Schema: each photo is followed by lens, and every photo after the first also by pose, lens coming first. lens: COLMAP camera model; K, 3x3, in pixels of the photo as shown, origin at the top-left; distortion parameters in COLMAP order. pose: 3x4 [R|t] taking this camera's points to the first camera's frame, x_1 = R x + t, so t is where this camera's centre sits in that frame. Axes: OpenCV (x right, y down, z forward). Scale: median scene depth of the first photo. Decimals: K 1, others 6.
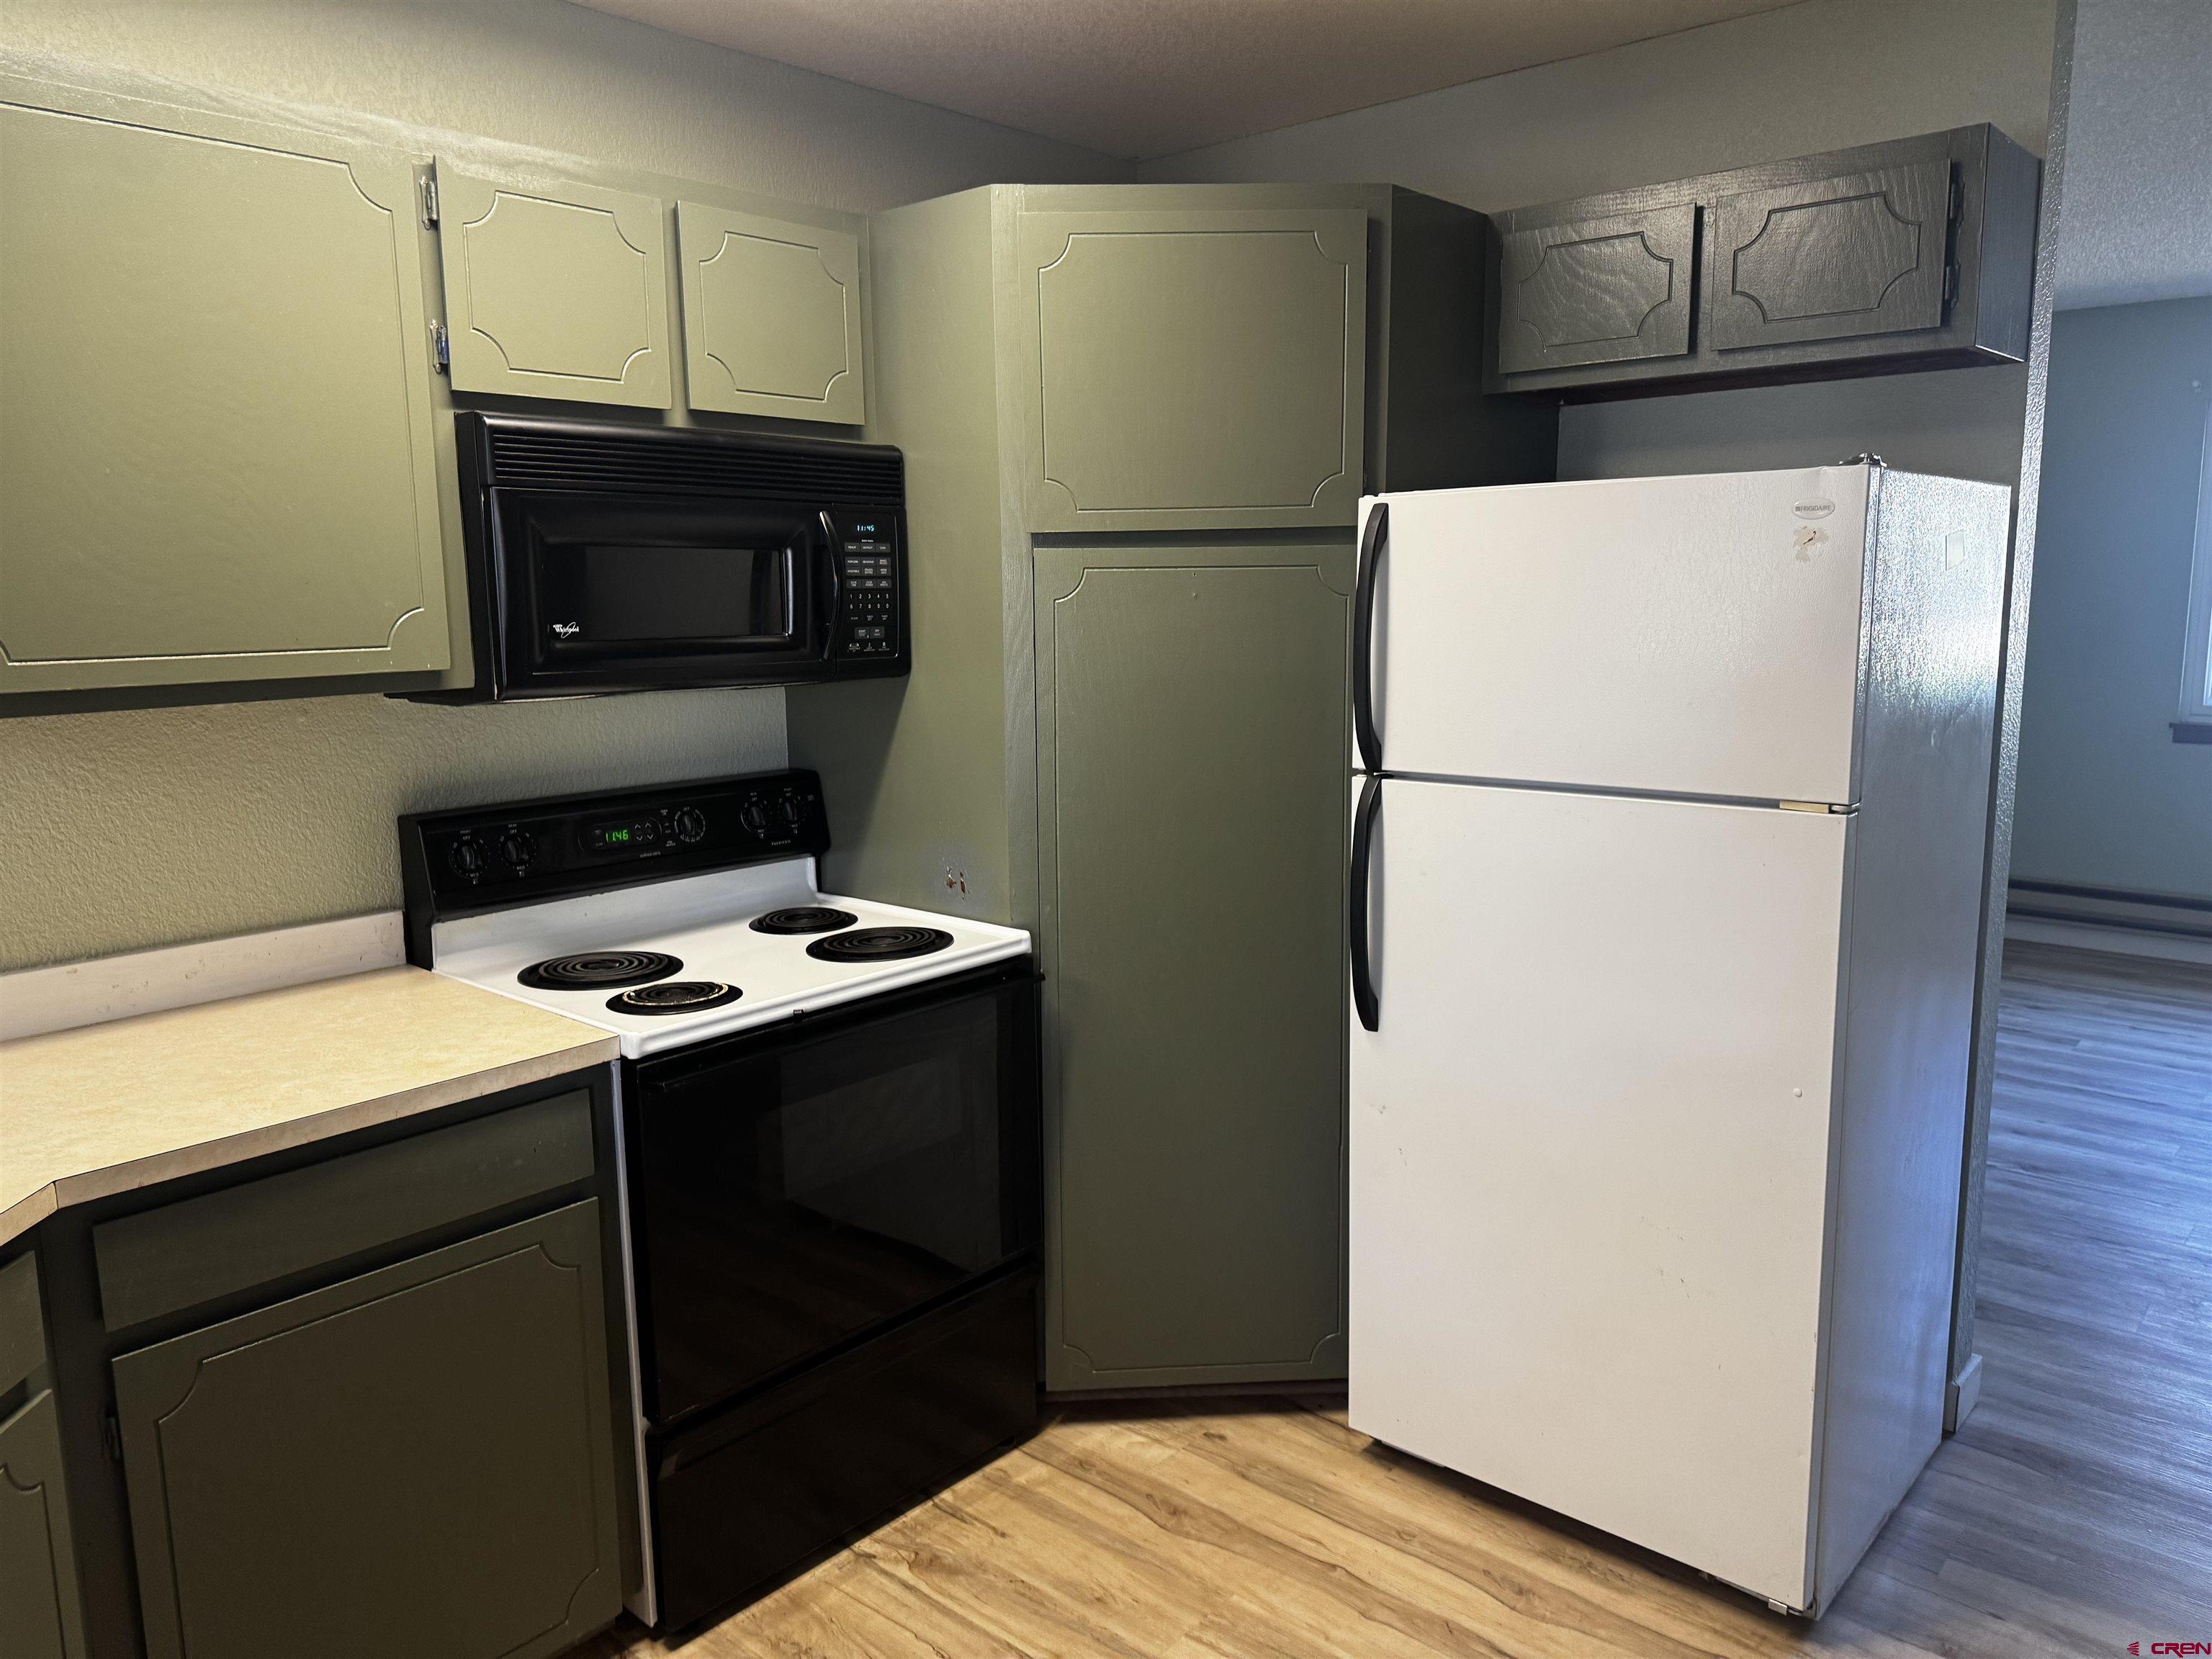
lens RADIAL K [[1606.1, 0, 1106.0], [0, 1606.1, 829.5], [0, 0, 1]] dist [0.075740, -0.092497]
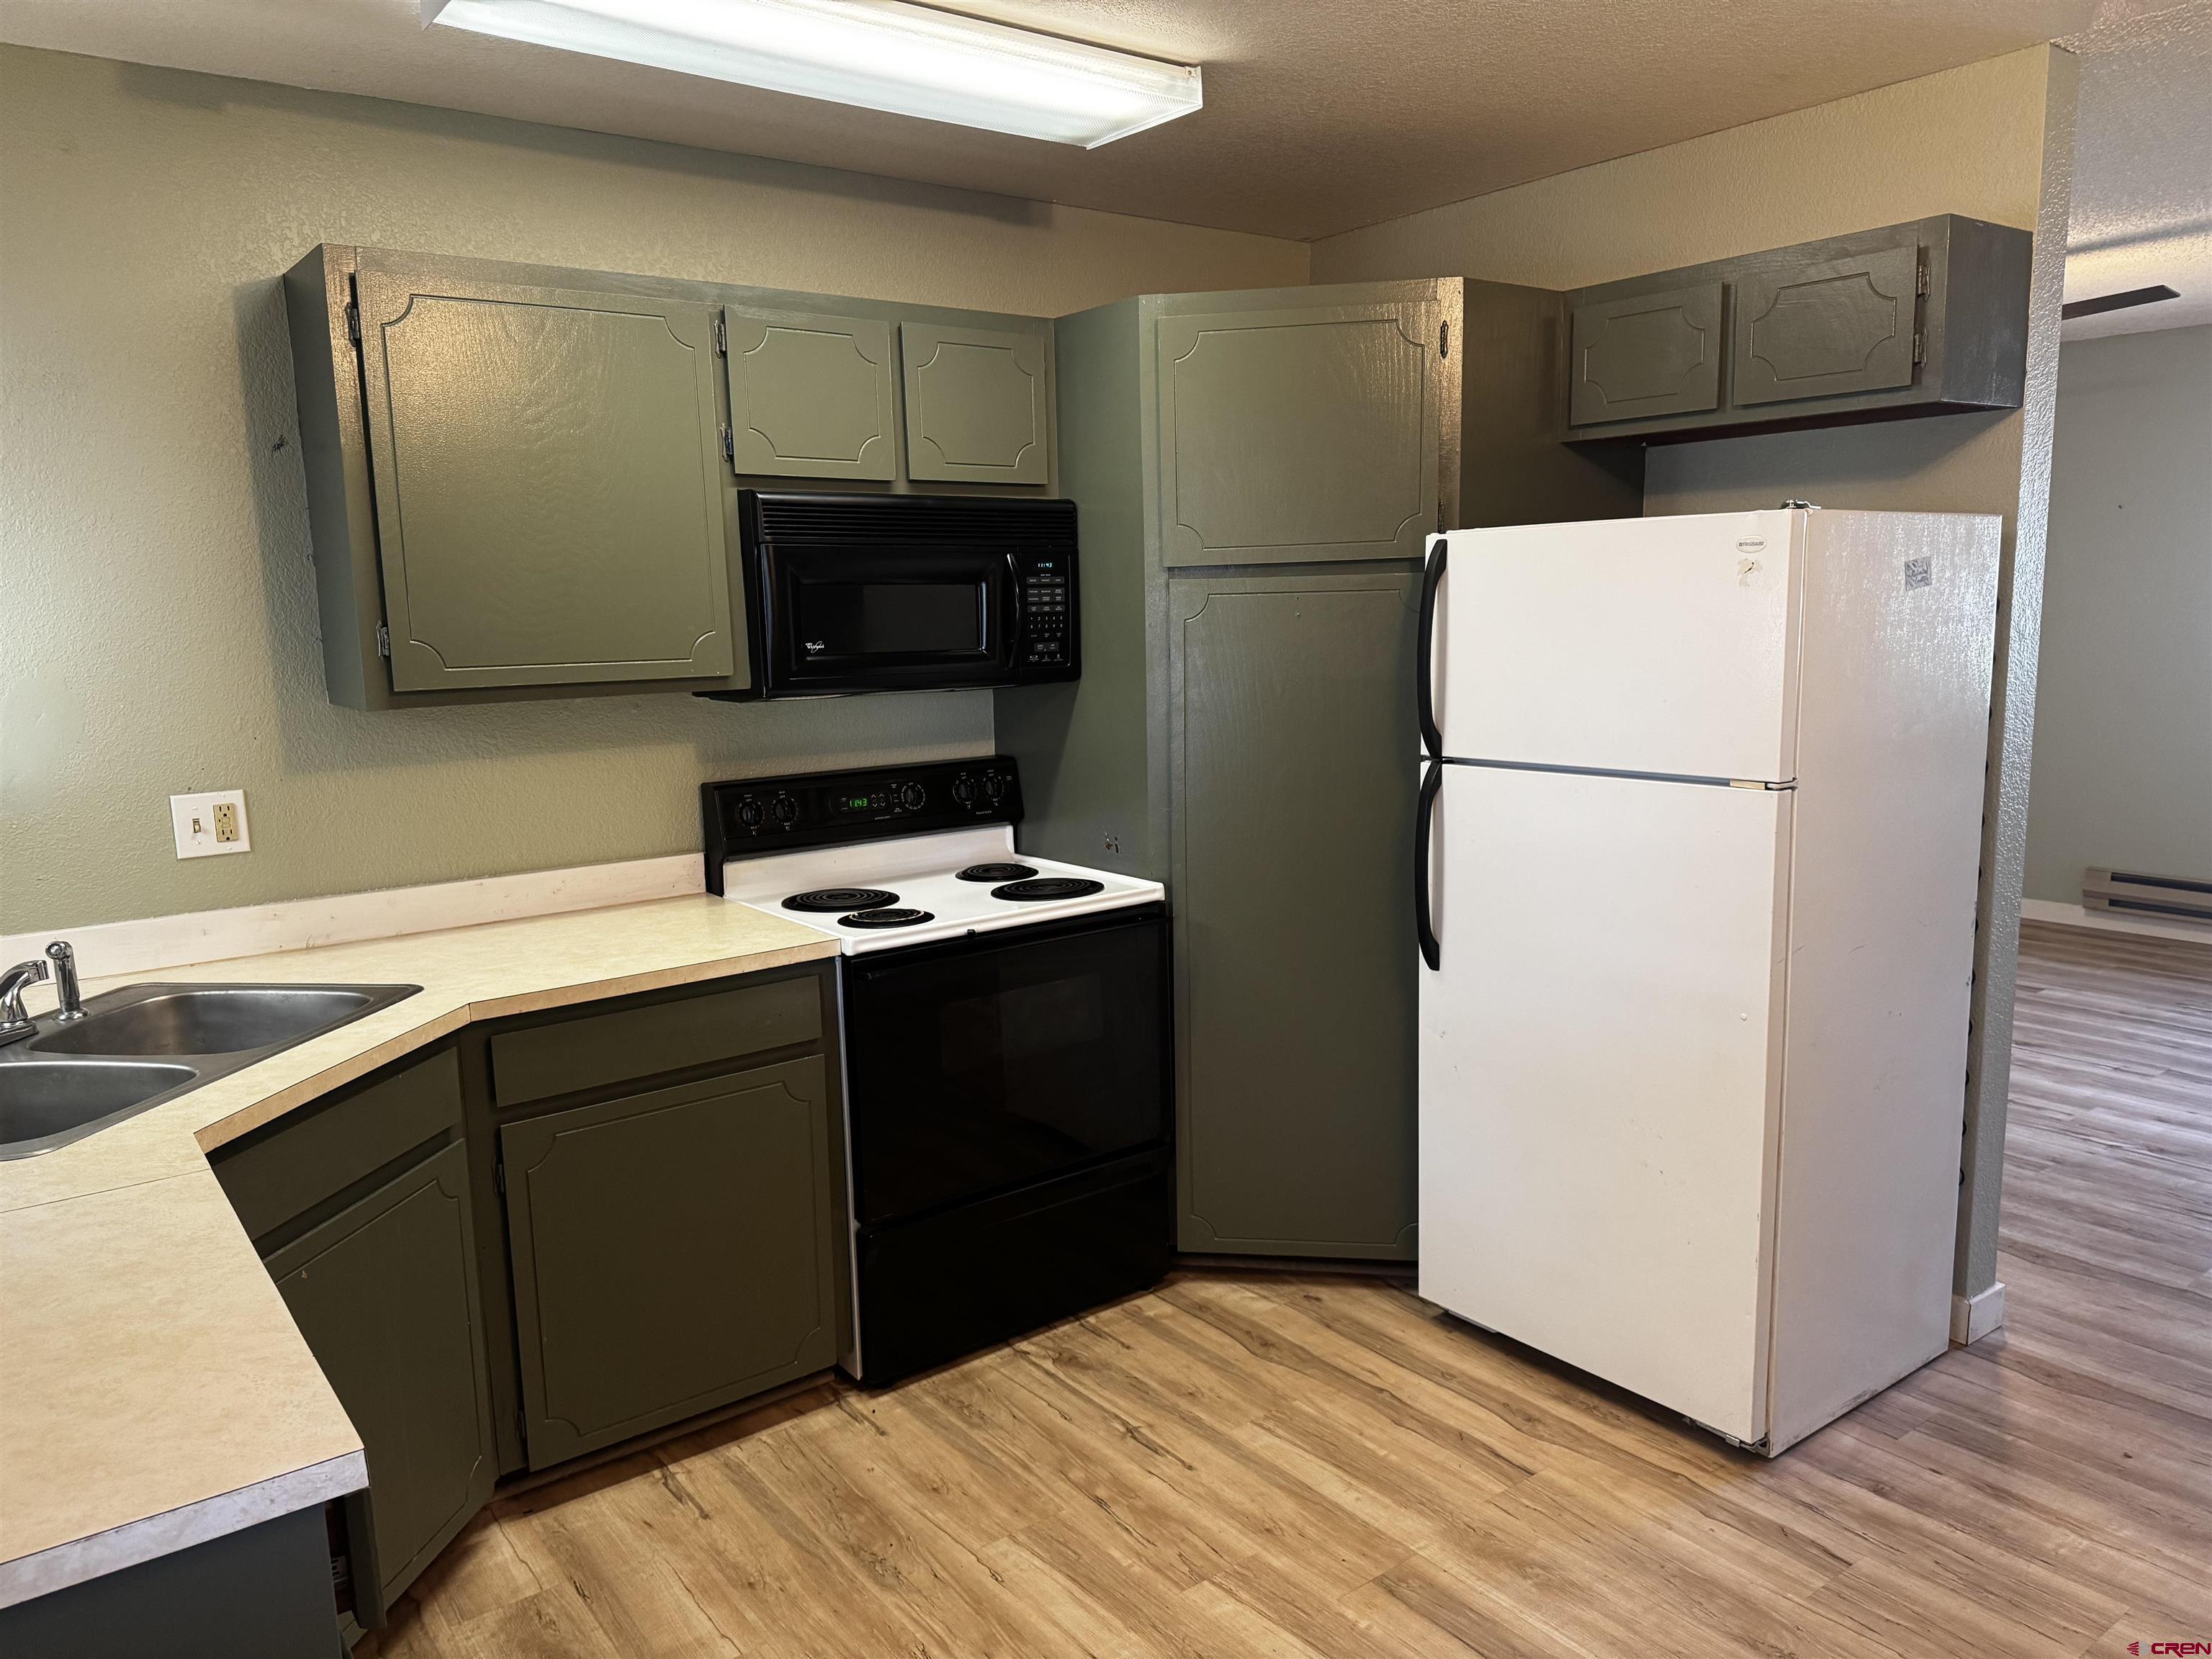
lens RADIAL K [[1579.0, 0, 1099.5], [0, 1579.0, 851.4], [0, 0, 1]] dist [0.112066, -0.139112]
pose [[0.980933, 0.021763, -0.193125, 0.150186], [-0.019883, 0.999734, 0.011668, 0.026444], [0.193328, -0.007605, 0.981105, -0.242076]]
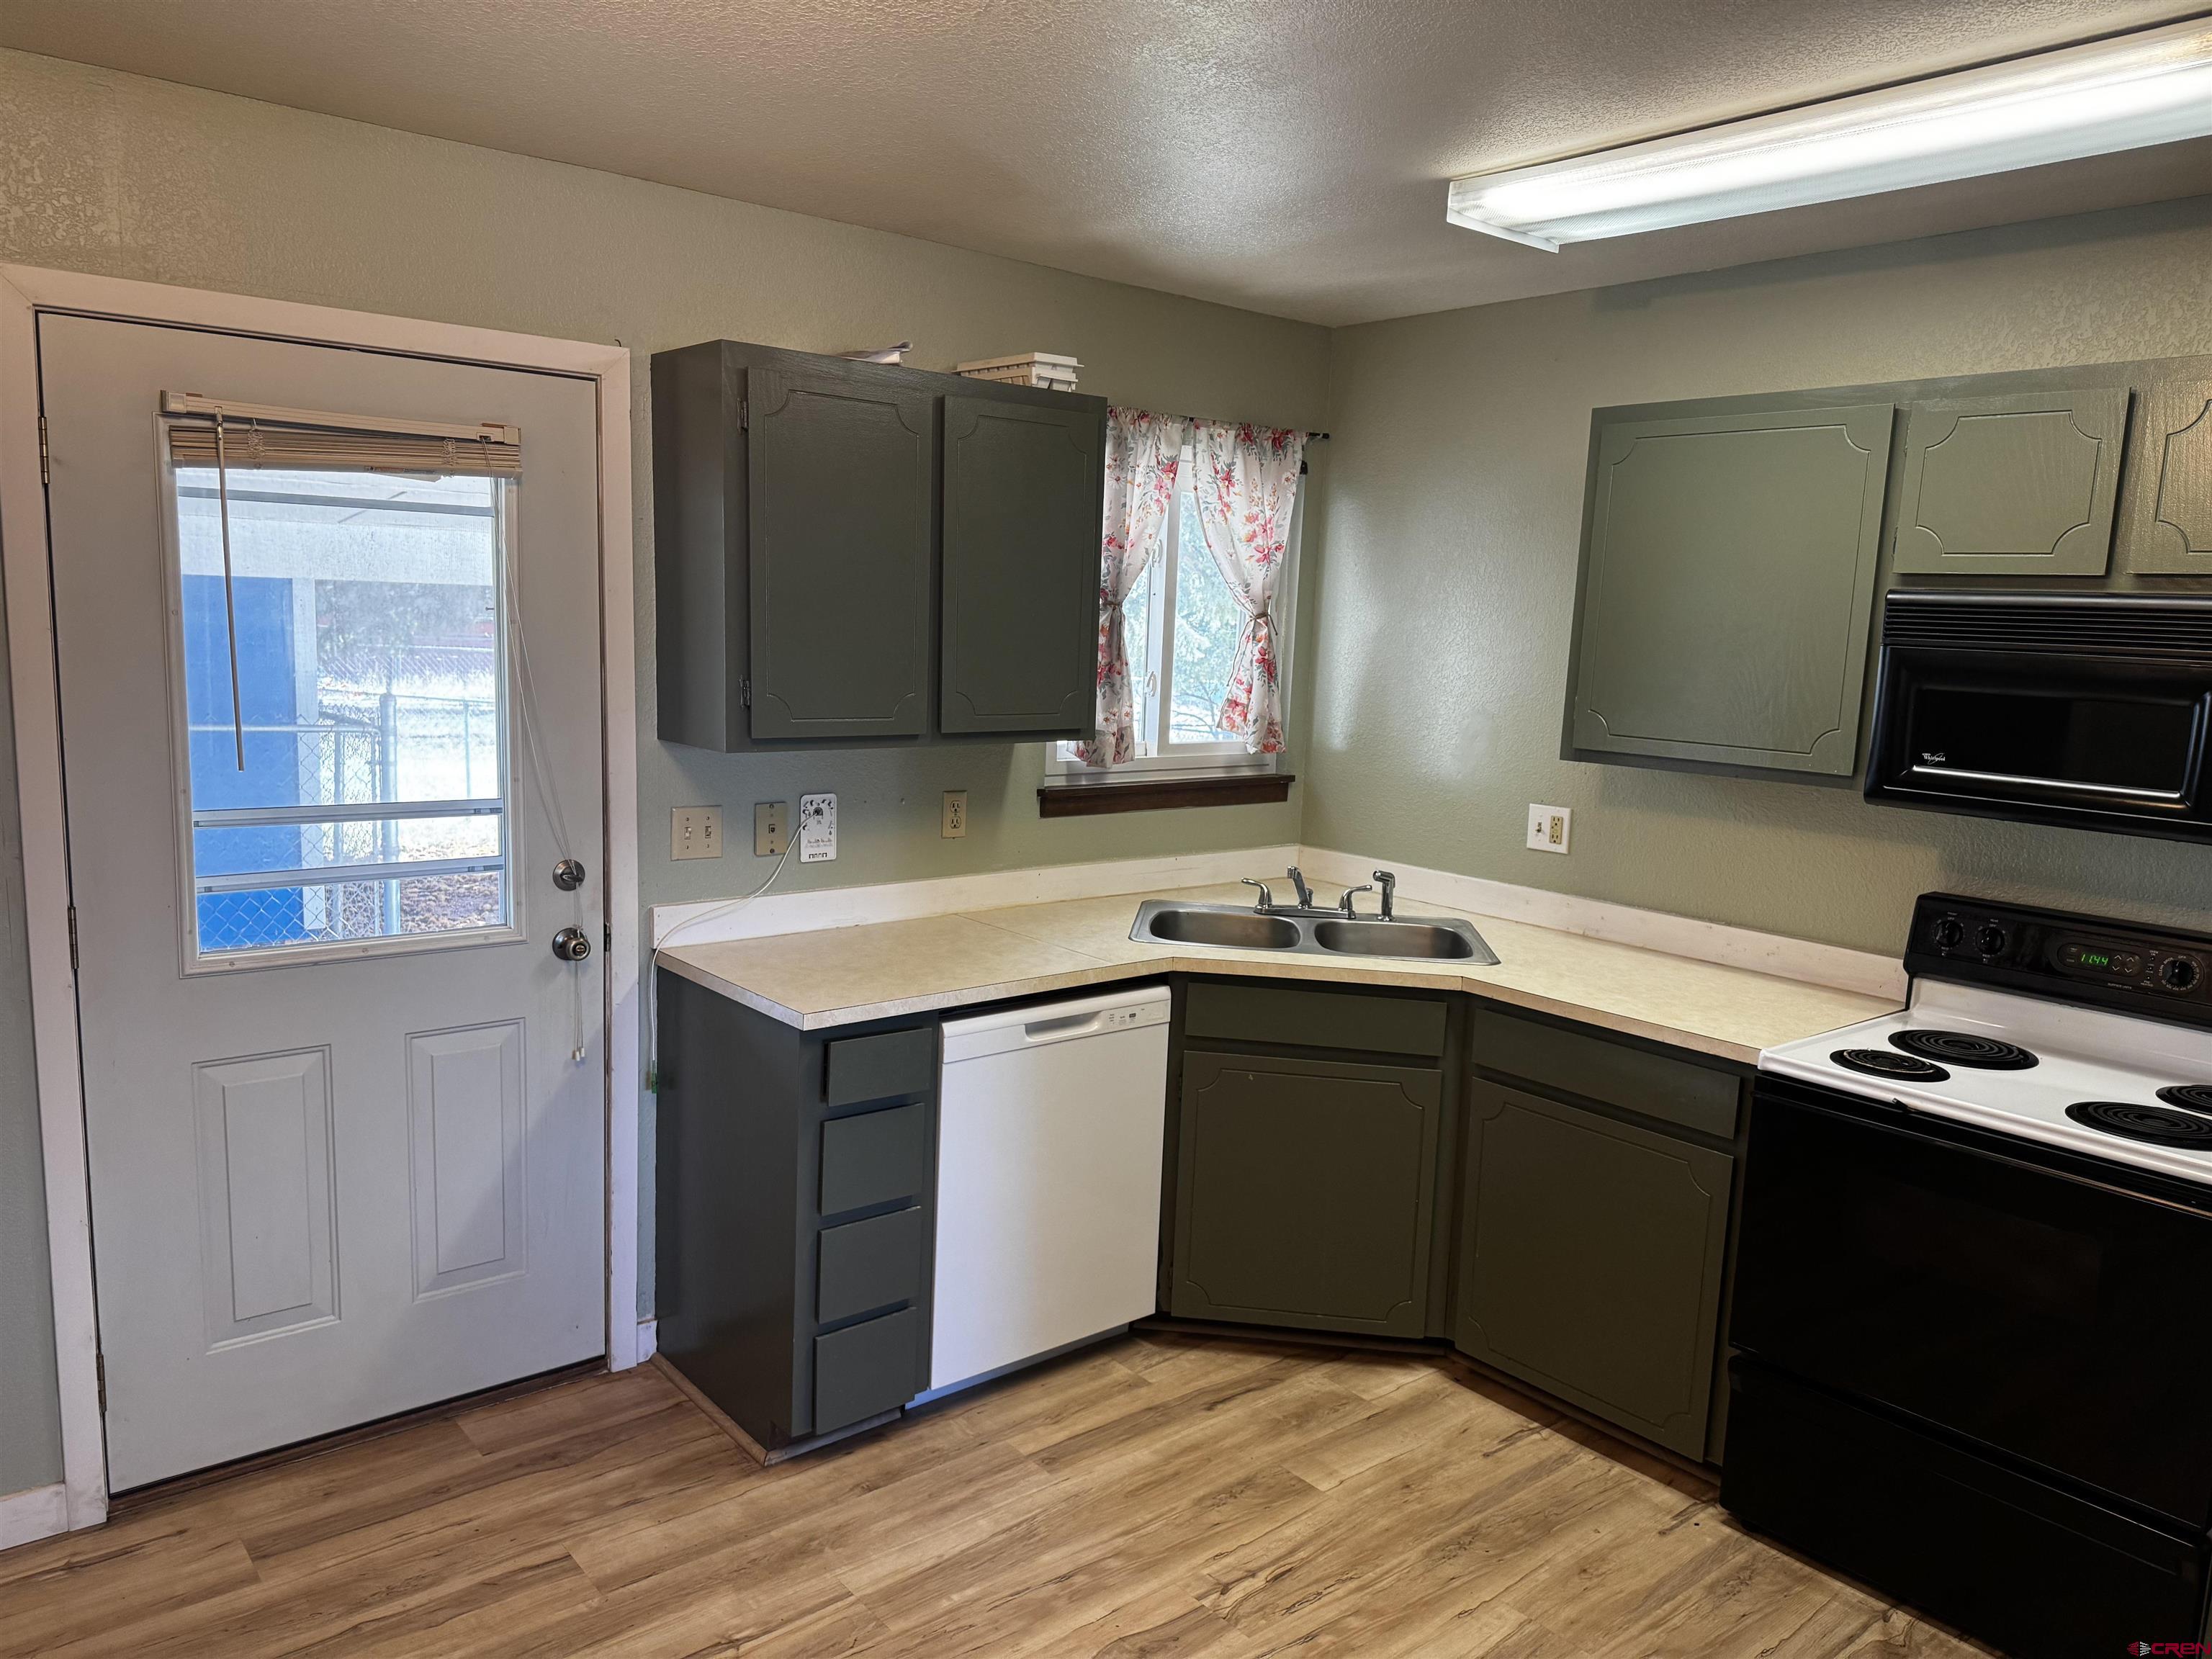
lens RADIAL K [[1586.1, 0, 1107.8], [0, 1586.1, 857.4], [0, 0, 1]] dist [0.037170, 0.000273]
pose [[-0.139776, 0.162845, -0.976701, 0.887429], [-0.192460, 0.963104, 0.188121, -0.146470], [0.971299, 0.214270, -0.103277, 0.485609]]
